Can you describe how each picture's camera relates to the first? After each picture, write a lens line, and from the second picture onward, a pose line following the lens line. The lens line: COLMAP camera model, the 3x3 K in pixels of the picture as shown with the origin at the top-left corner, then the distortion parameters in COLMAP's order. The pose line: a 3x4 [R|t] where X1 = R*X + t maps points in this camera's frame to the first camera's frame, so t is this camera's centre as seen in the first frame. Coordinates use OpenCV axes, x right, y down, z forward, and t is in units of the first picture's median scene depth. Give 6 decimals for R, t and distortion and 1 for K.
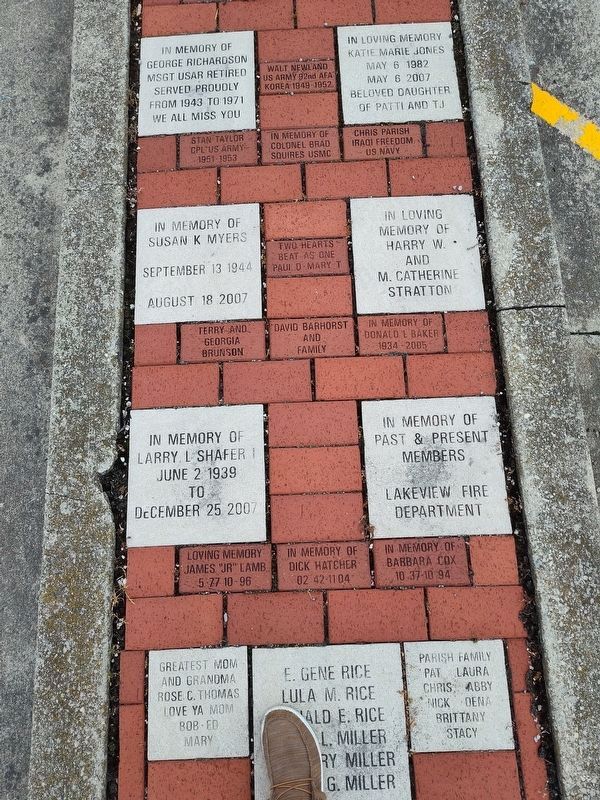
lens RADIAL K [[539.9, 0, 299.6], [0, 539.9, 404.6], [0, 0, 1]] dist [0.039055, -0.033124]
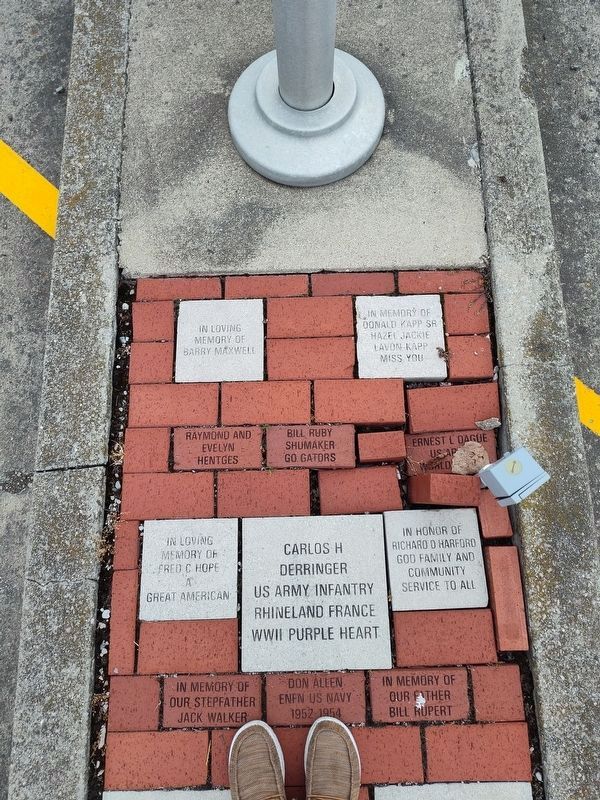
lens RADIAL K [[539.9, 0, 296.8], [0, 539.9, 397.3], [0, 0, 1]] dist [0.039055, -0.033124]
pose [[0.999796, 0.019803, 0.003943, -0.077965], [-0.019842, 0.999753, 0.010002, -2.016568], [-0.003744, -0.010078, 0.999942, 0.468770]]
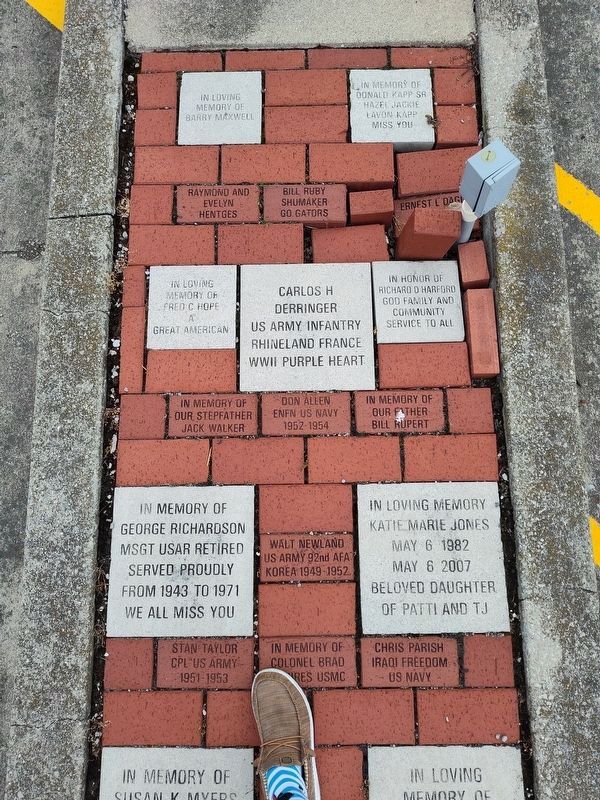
lens RADIAL K [[539.9, 0, 298.6], [0, 539.9, 421.7], [0, 0, 1]] dist [0.039055, -0.033124]
pose [[0.999515, 0.030610, 0.005661, -0.042728], [-0.030859, 0.998225, 0.050939, -1.367232], [-0.004092, -0.051089, 0.998686, 0.337017]]
